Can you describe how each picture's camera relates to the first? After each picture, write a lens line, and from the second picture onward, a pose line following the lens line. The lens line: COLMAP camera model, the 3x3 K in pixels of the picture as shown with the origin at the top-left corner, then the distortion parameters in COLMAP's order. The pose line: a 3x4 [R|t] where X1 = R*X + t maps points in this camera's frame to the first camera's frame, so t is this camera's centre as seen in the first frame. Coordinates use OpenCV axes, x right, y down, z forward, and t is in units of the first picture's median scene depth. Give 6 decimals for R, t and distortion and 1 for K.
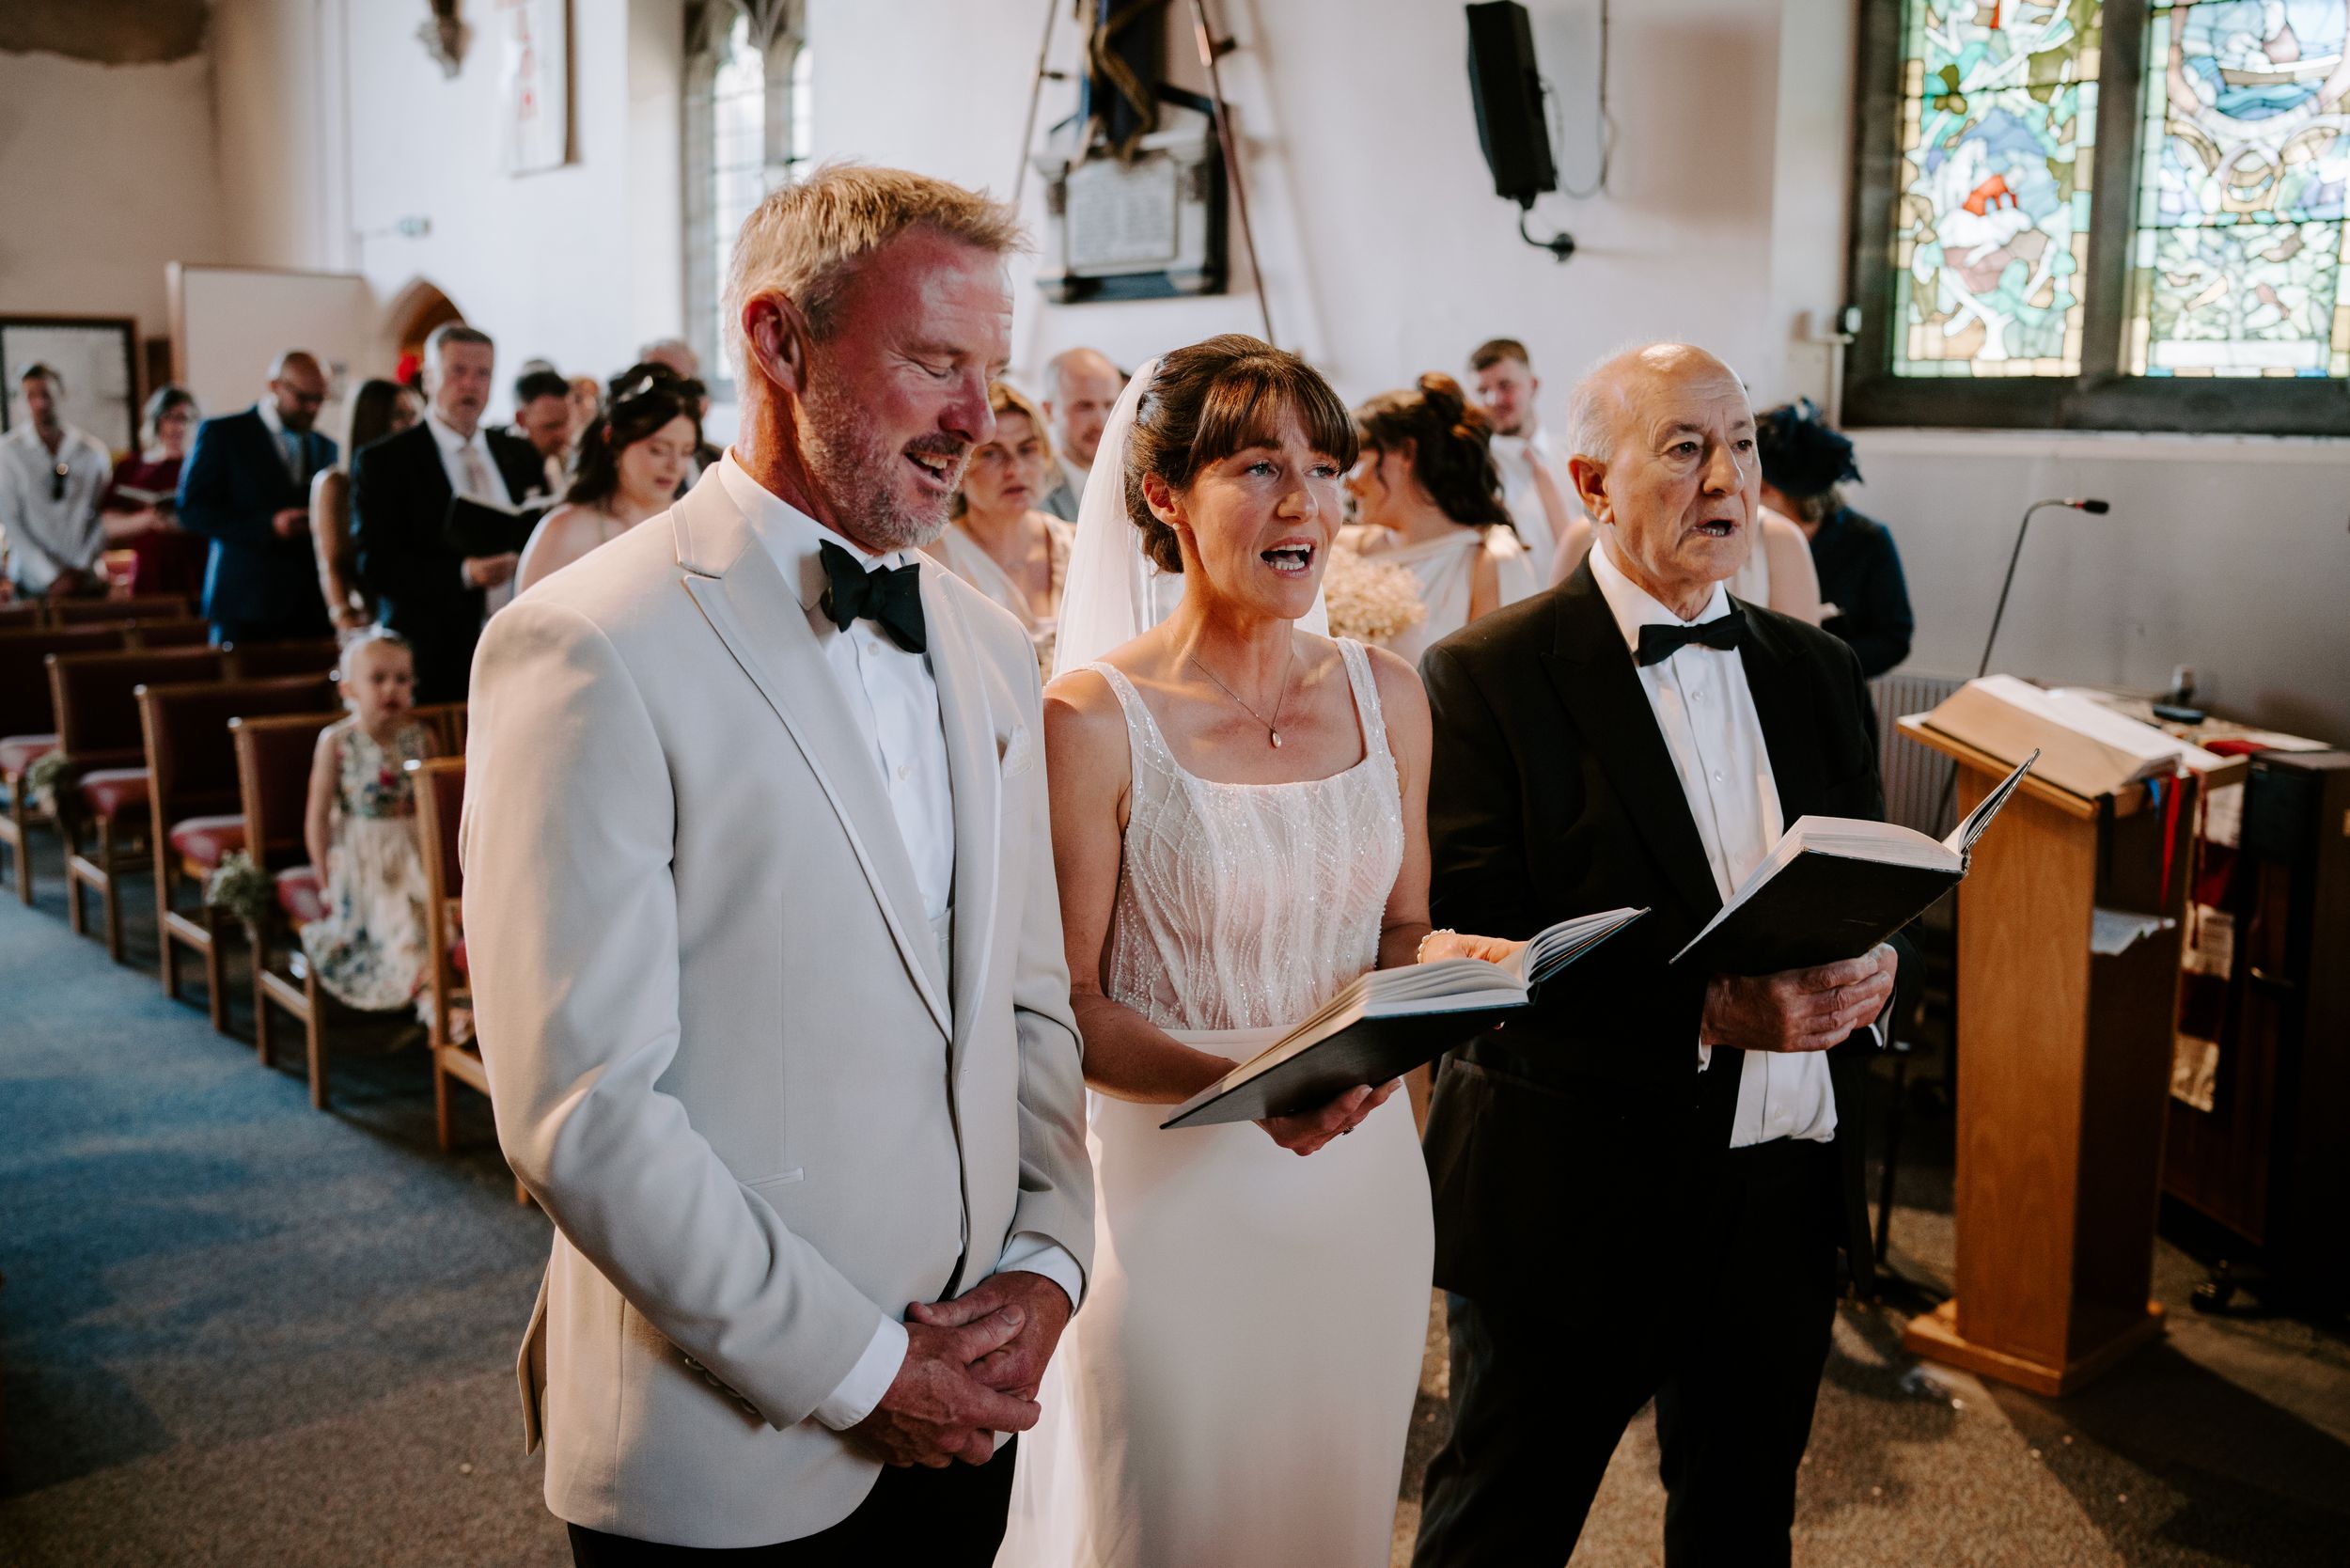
lens RADIAL K [[2297.2, 0, 1174.5], [0, 2297.2, 786.9], [0, 0, 1]] dist [-0.084046, 0.000000]
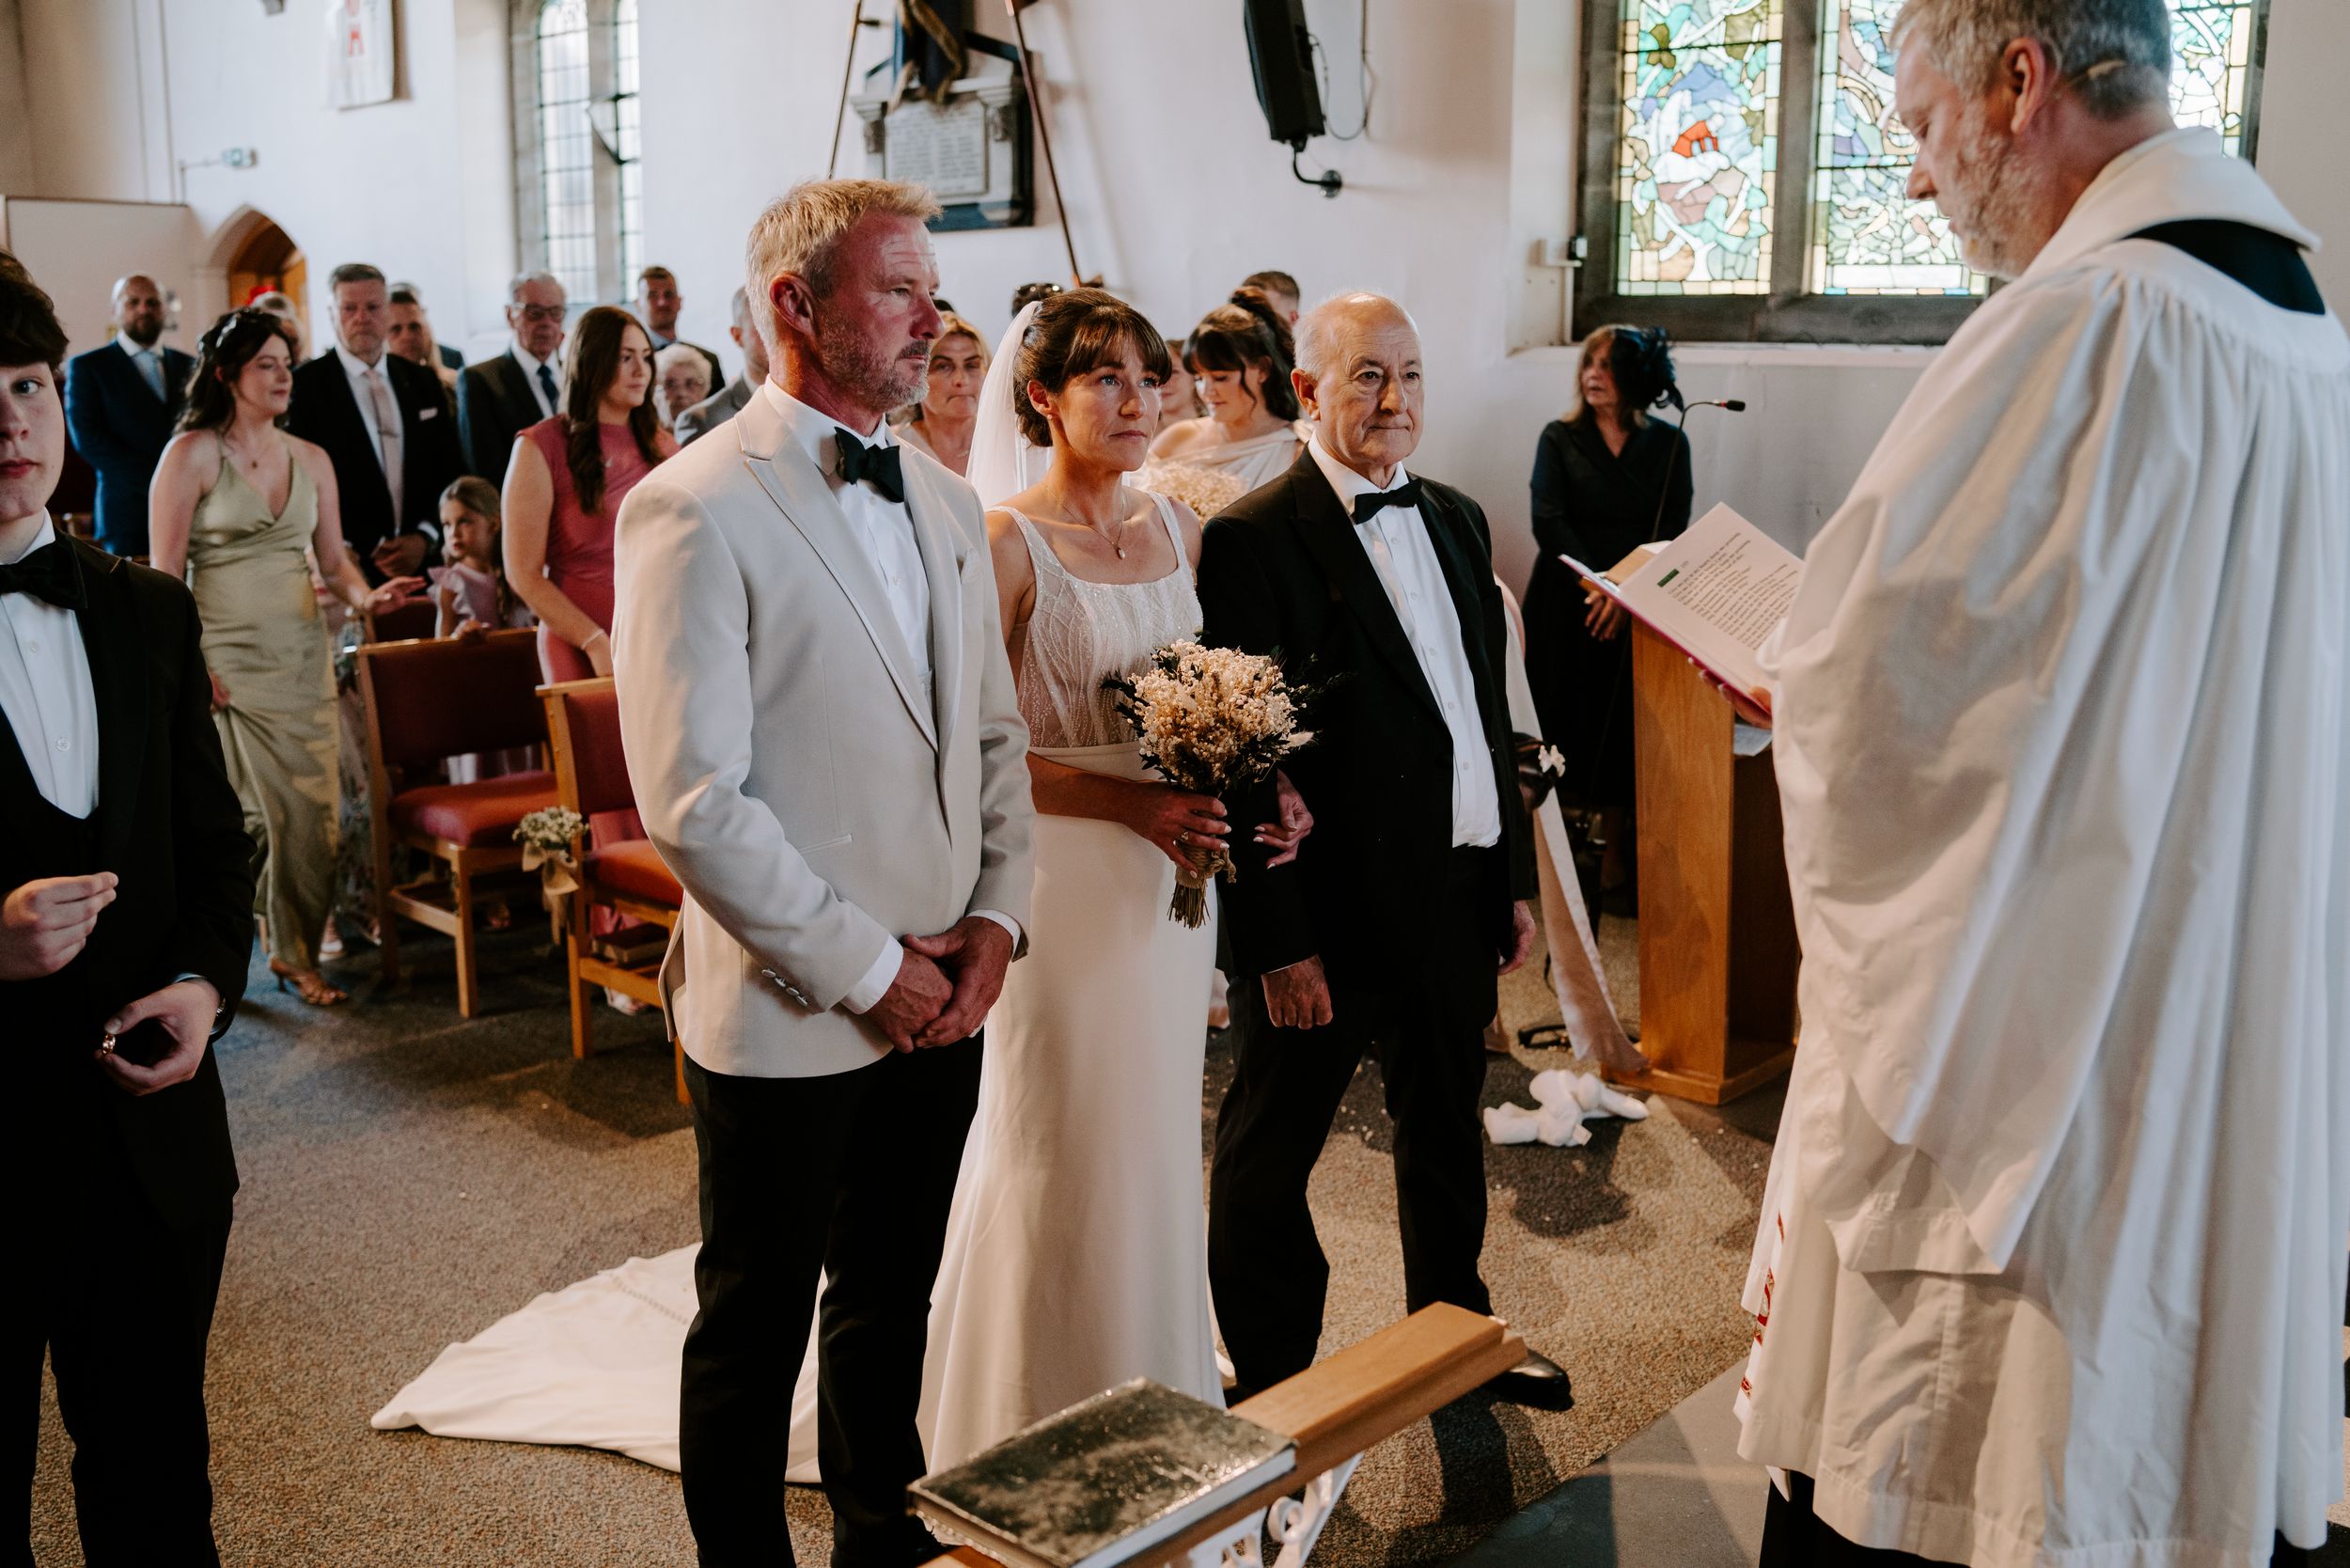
lens RADIAL K [[2297.2, 0, 1180.1], [0, 2297.2, 788.6], [0, 0, 1]] dist [-0.084046, 0.000000]
pose [[0.995930, -0.025333, 0.086496, -0.011512], [0.021994, 0.998984, 0.039344, 0.019526], [-0.087405, -0.037282, 0.995475, -0.150025]]
